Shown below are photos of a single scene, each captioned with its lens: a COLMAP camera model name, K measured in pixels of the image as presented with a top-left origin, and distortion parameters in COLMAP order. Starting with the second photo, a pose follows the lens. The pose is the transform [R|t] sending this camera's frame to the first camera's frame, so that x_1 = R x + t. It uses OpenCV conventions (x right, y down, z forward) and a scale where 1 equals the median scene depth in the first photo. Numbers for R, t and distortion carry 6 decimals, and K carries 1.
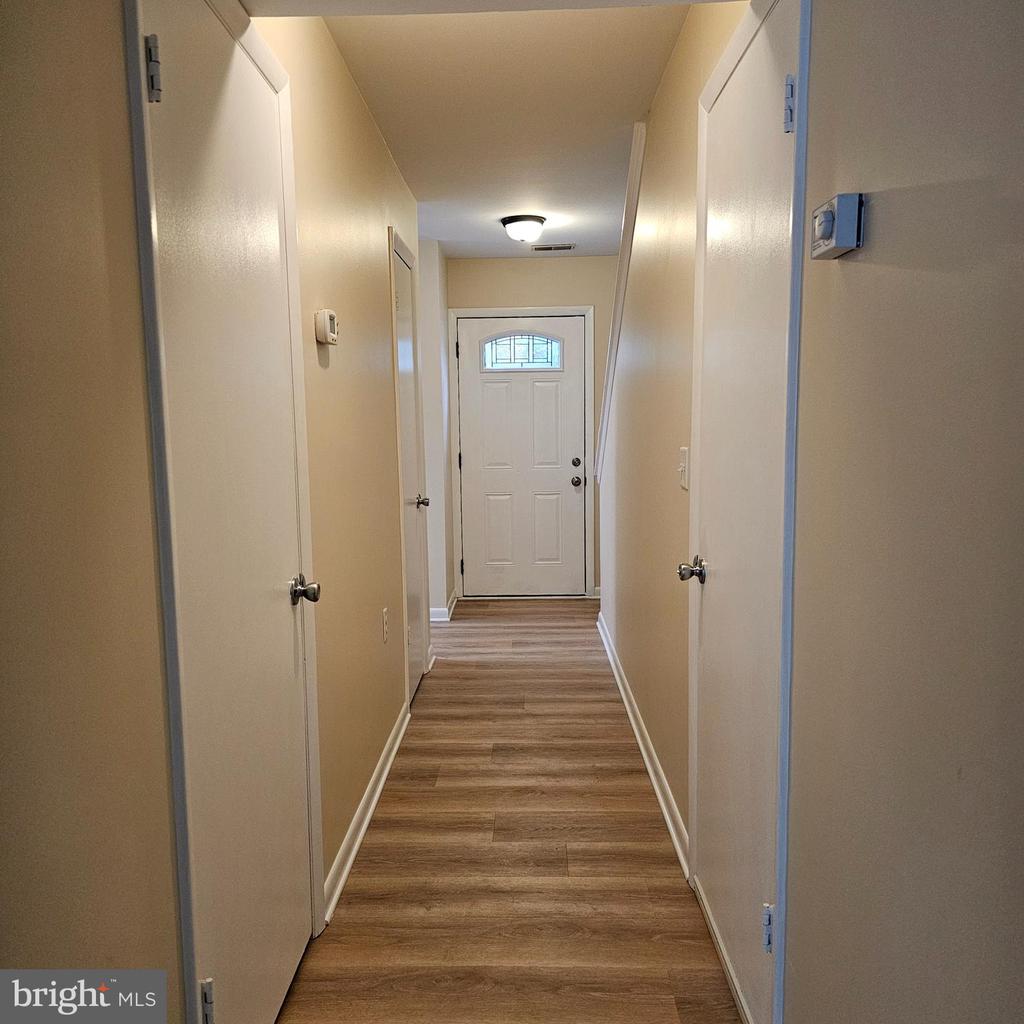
lens RADIAL K [[900.7, 0, 511.3], [0, 900.7, 513.2], [0, 0, 1]] dist [0.088217, -0.100754]
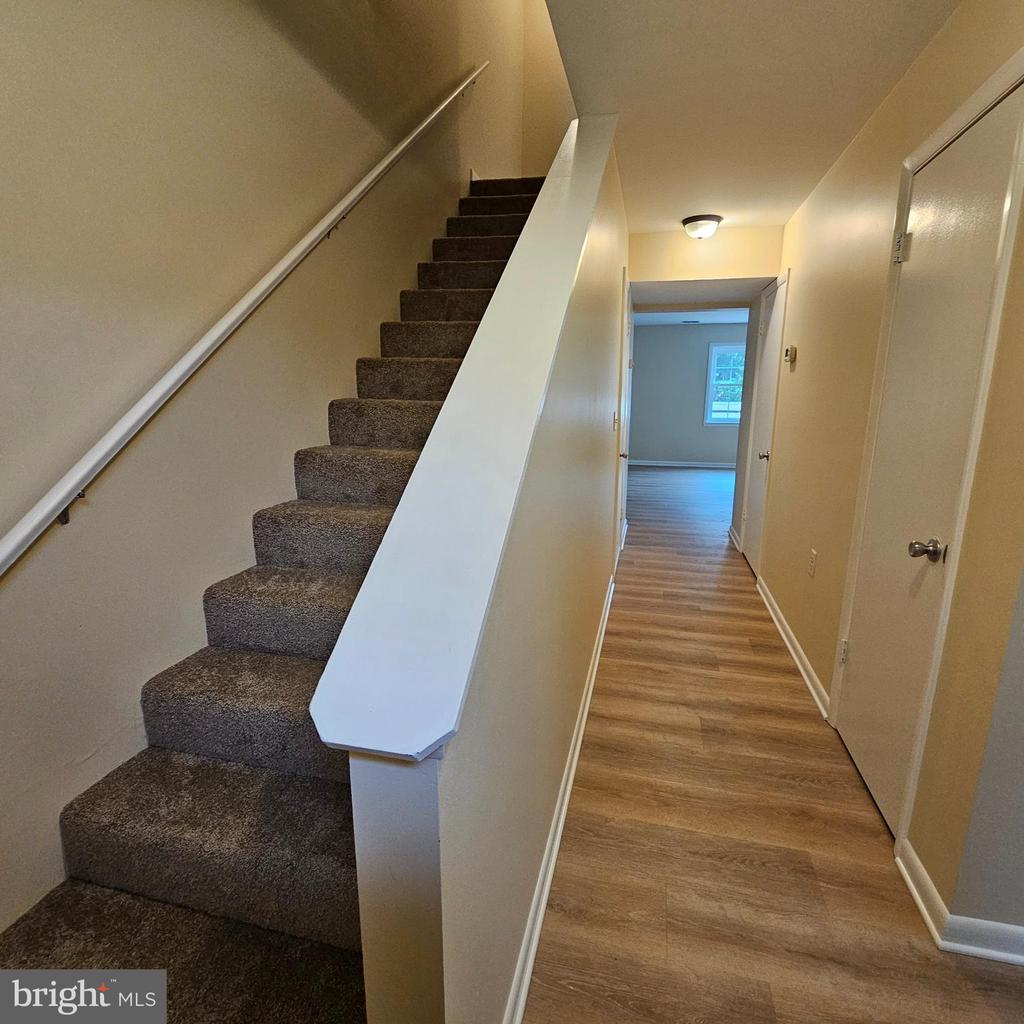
lens RADIAL K [[555.2, 0, 515.8], [0, 555.2, 512.0], [0, 0, 1]] dist [-0.001434, 0.003046]
pose [[-0.975067, -0.041067, 0.218078, 0.094095], [0.028690, 0.951150, 0.307393, -0.184971], [-0.220049, 0.305986, -0.926257, 1.713853]]
